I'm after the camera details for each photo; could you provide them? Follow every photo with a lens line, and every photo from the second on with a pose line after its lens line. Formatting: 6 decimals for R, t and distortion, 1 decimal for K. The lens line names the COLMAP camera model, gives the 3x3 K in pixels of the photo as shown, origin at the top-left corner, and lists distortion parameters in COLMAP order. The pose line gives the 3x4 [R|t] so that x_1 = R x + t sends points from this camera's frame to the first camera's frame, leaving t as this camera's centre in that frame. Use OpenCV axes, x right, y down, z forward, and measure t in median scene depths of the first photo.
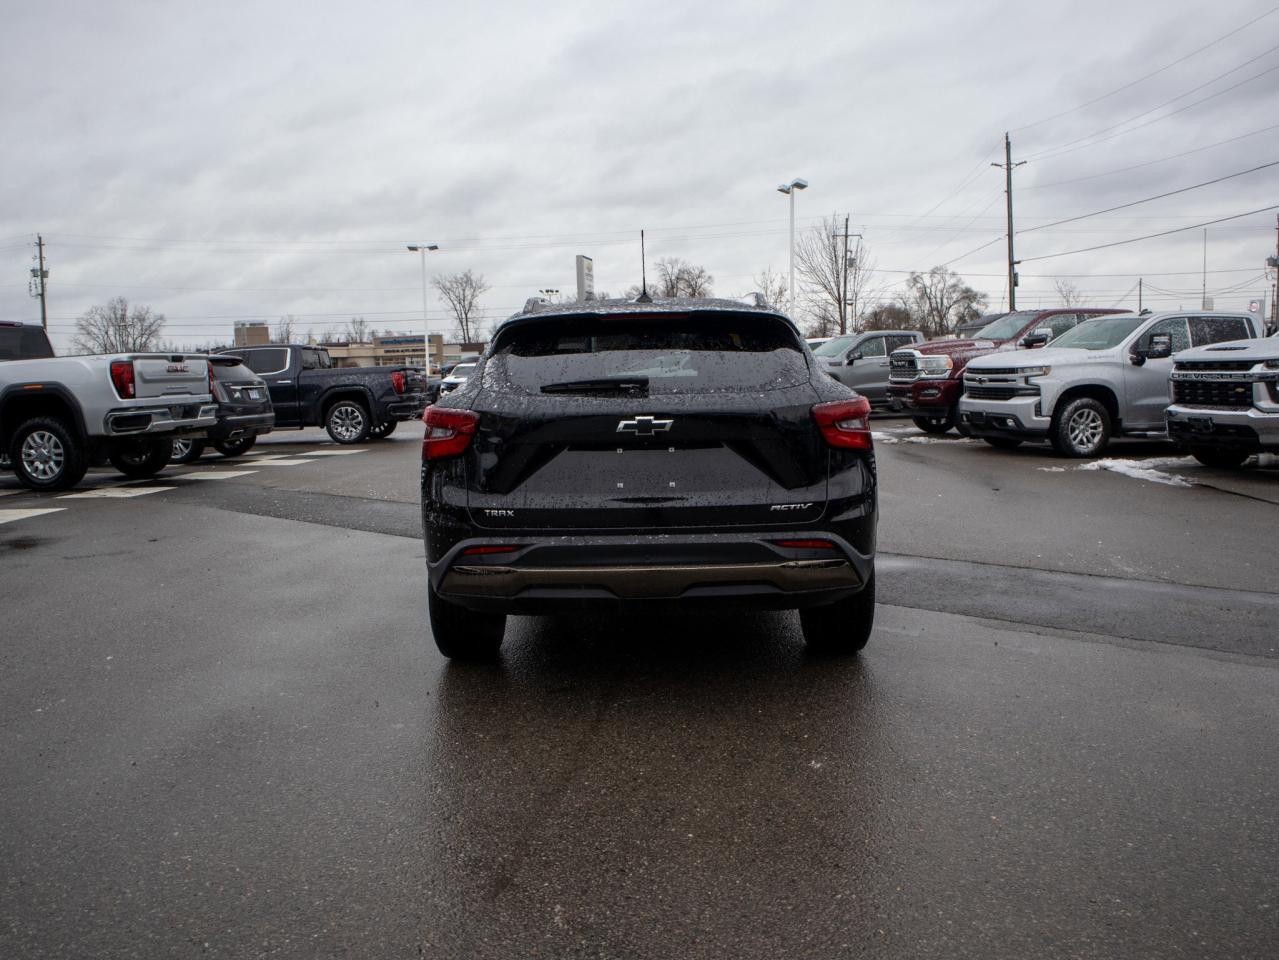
lens RADIAL K [[1006.7, 0, 634.0], [0, 1006.7, 492.5], [0, 0, 1]] dist [-0.137086, 0.102422]
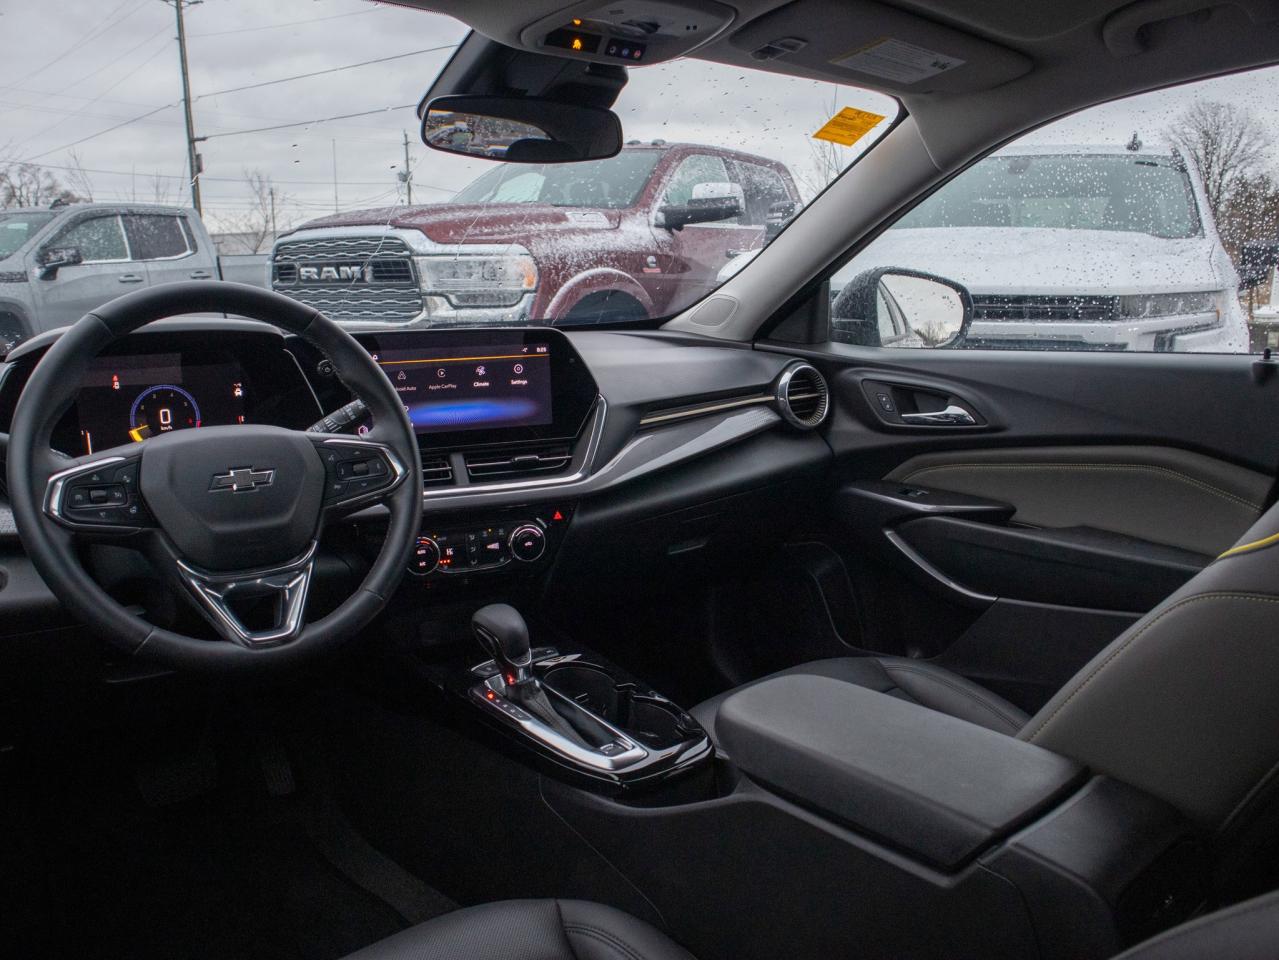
lens RADIAL K [[1006.7, 0, 634.0], [0, 1006.7, 492.5], [0, 0, 1]] dist [-0.137086, 0.102422]
pose [[0.663822, -0.138230, 0.735005, 0.112667], [0.075928, 0.990149, 0.117639, -0.111275], [-0.744026, -0.022284, 0.667778, 0.886459]]
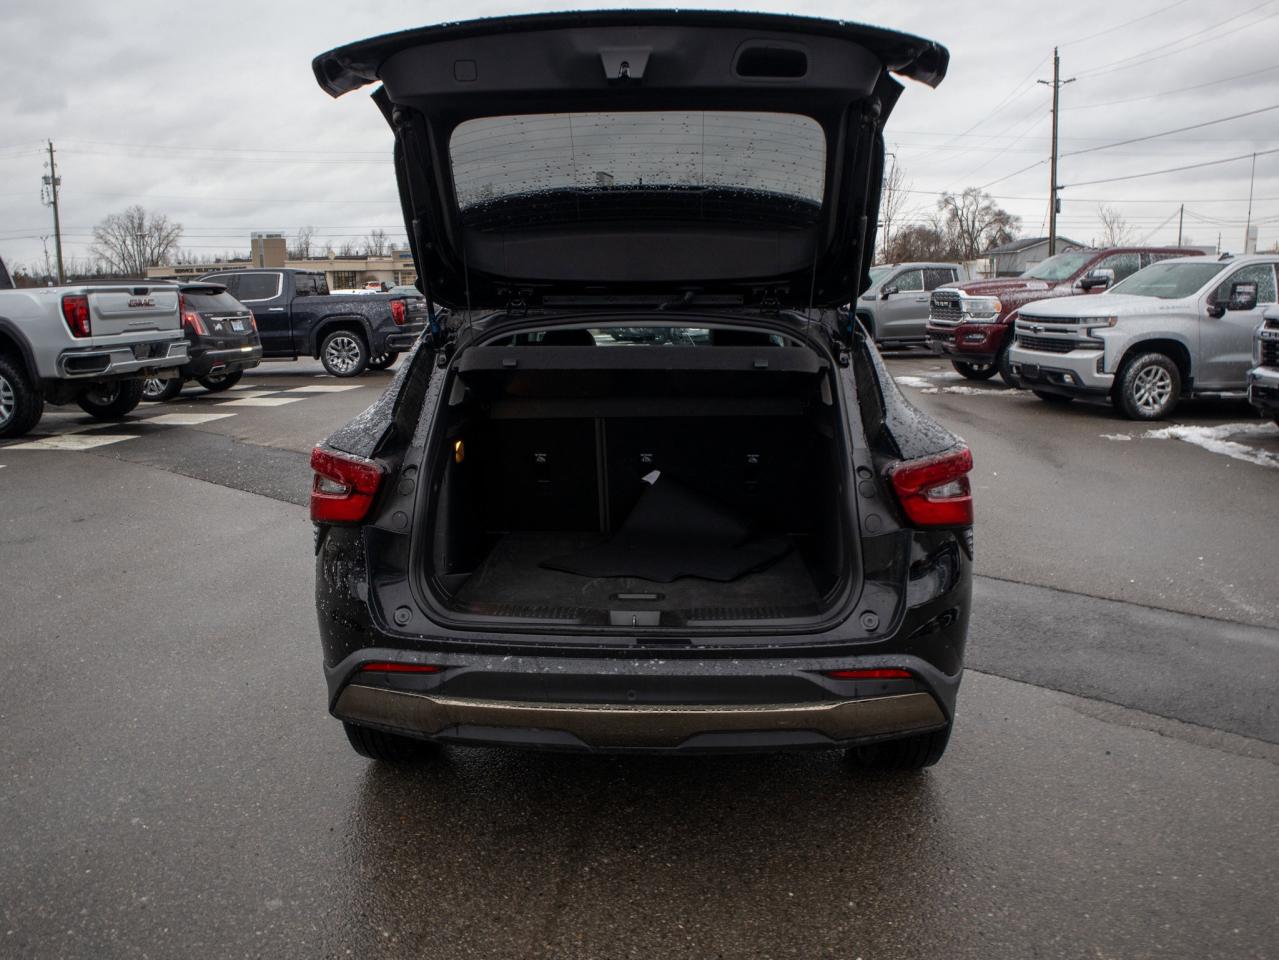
lens RADIAL K [[1006.7, 0, 634.0], [0, 1006.7, 492.5], [0, 0, 1]] dist [-0.137086, 0.102422]
pose [[0.999590, 0.021774, -0.018569, 0.006400], [-0.020186, 0.996442, 0.081830, -0.031559], [0.020284, -0.081422, 0.996473, 0.092842]]
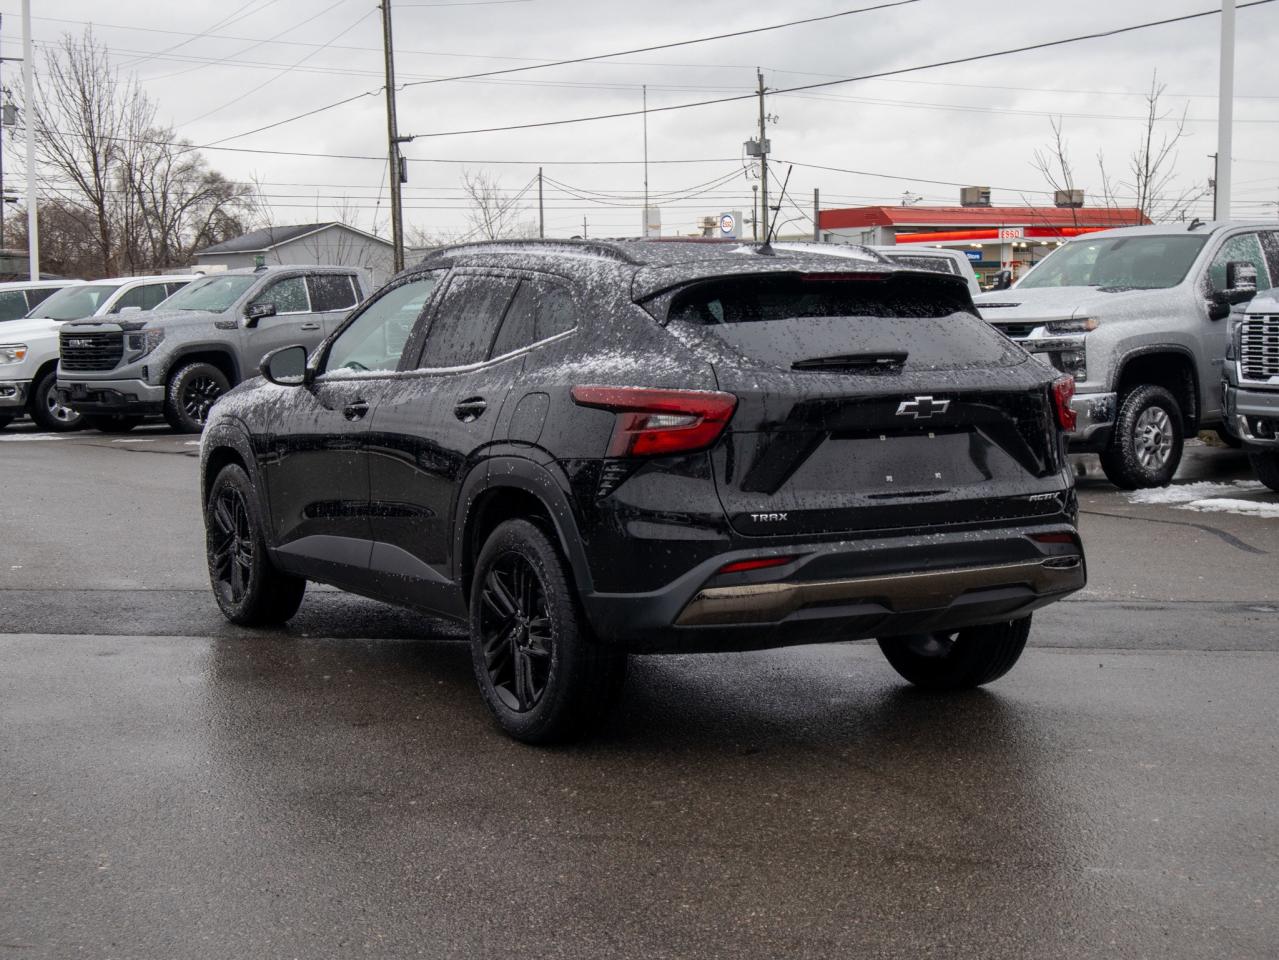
lens RADIAL K [[2005.7, 0, 668.4], [0, 2005.7, 515.0], [0, 0, 1]] dist [0.031146, 0.105826]
pose [[0.850341, -0.040834, 0.524646, -0.279803], [0.057936, 0.998189, -0.016211, 0.010632], [-0.523034, 0.044181, 0.851166, -0.089516]]
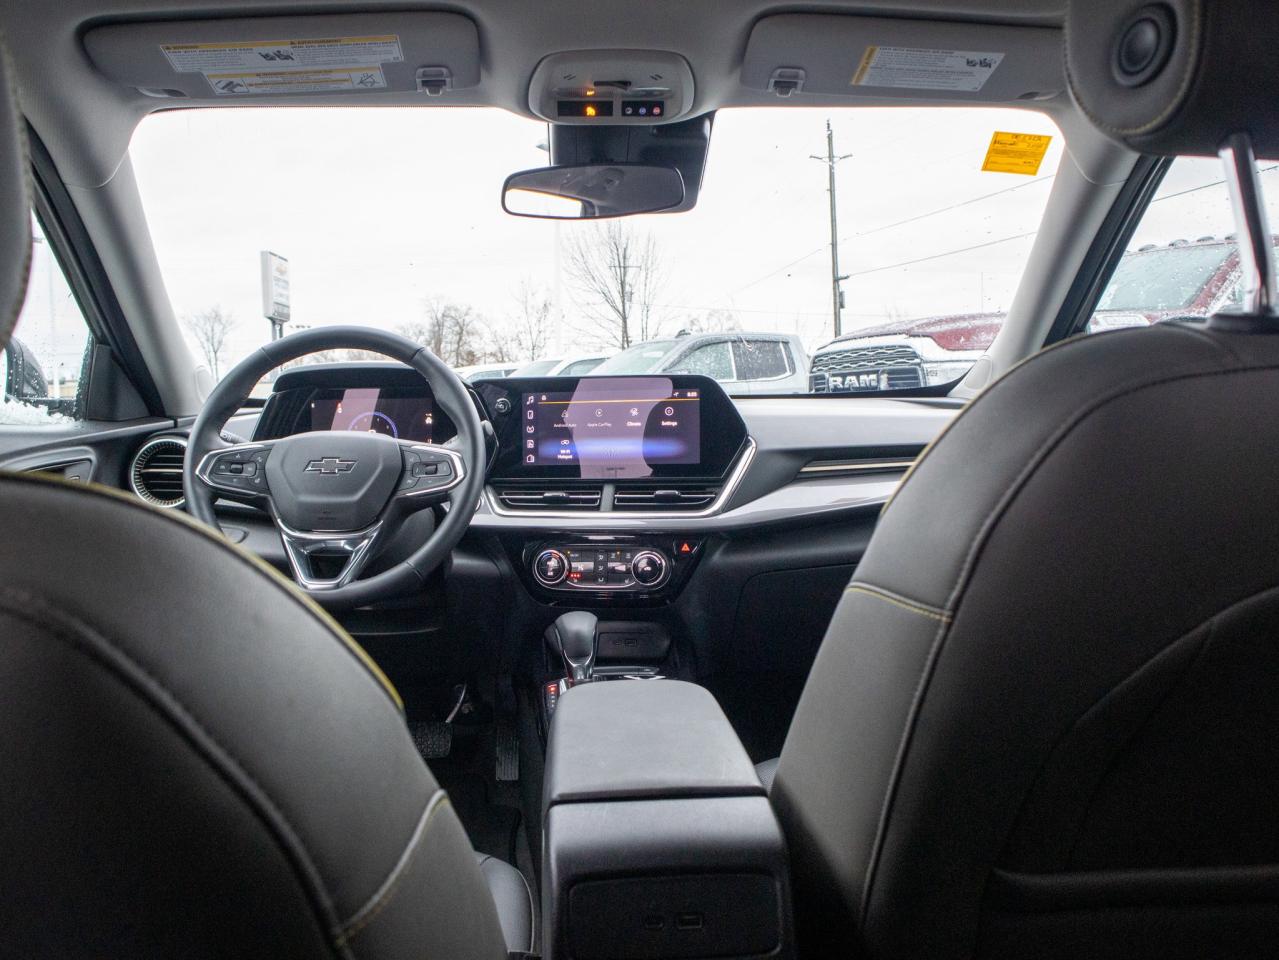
lens RADIAL K [[1006.7, 0, 634.0], [0, 1006.7, 492.5], [0, 0, 1]] dist [-0.137086, 0.102422]
pose [[0.975886, -0.012452, 0.217924, 0.152099], [0.022027, 0.998893, -0.041564, -0.099333], [-0.217166, 0.045362, 0.975080, 0.856275]]
